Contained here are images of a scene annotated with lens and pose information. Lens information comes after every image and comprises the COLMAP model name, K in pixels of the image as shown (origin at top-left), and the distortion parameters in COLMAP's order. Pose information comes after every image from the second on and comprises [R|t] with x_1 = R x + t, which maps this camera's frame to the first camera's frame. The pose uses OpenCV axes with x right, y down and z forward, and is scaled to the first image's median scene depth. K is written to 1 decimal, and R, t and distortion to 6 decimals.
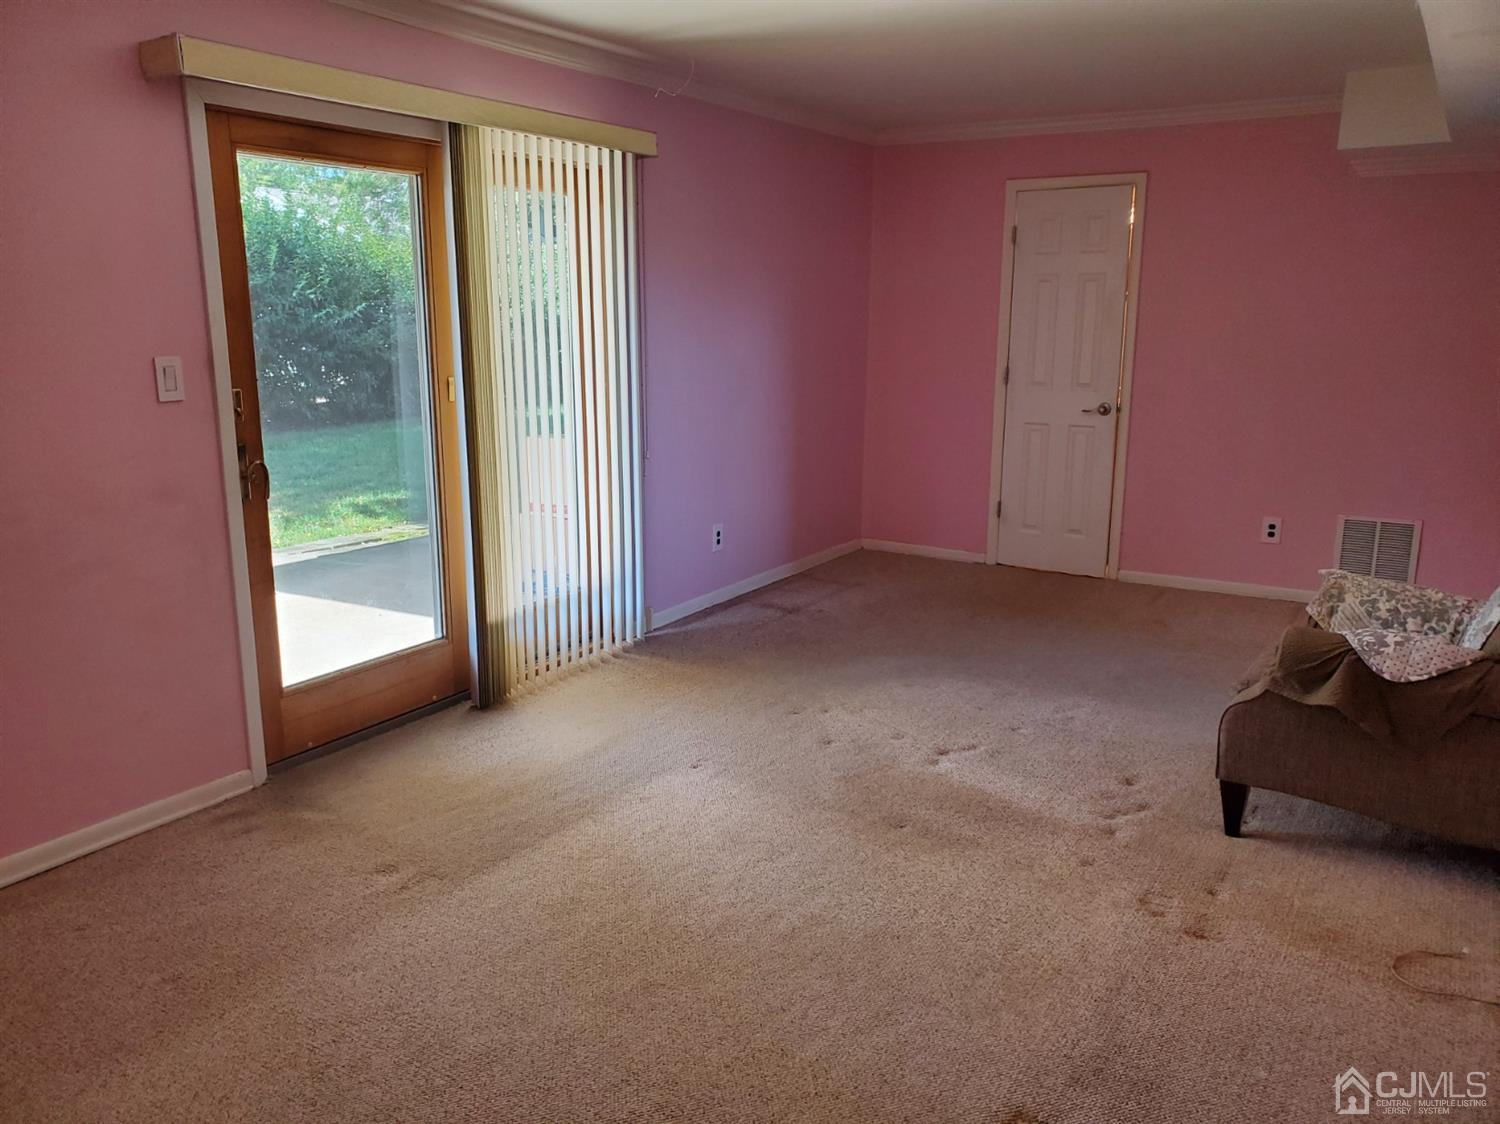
lens RADIAL K [[1140.8, 0, 741.8], [0, 1140.8, 557.2], [0, 0, 1]] dist [0.010892, -0.012219]
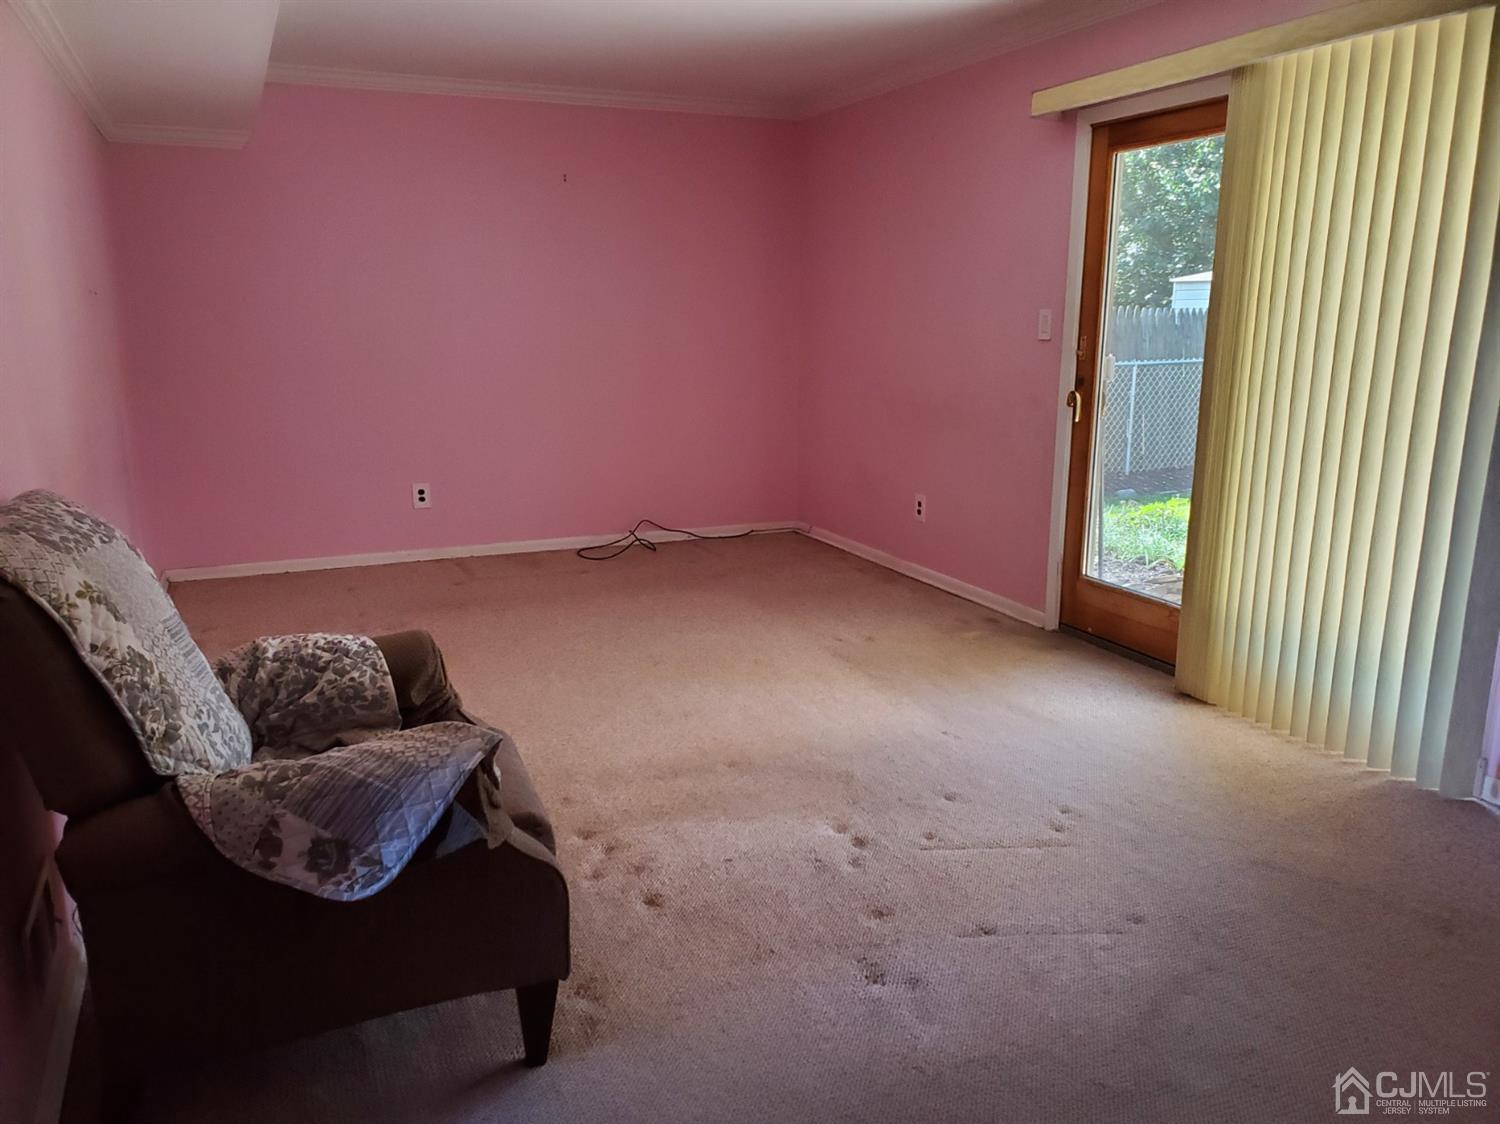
lens RADIAL K [[1140.8, 0, 743.3], [0, 1140.8, 568.2], [0, 0, 1]] dist [0.010892, -0.012219]
pose [[-0.554666, 0.186956, -0.810797, 0.898625], [-0.180890, 0.924032, 0.336813, -0.269905], [0.812172, 0.333485, -0.478711, 1.385252]]
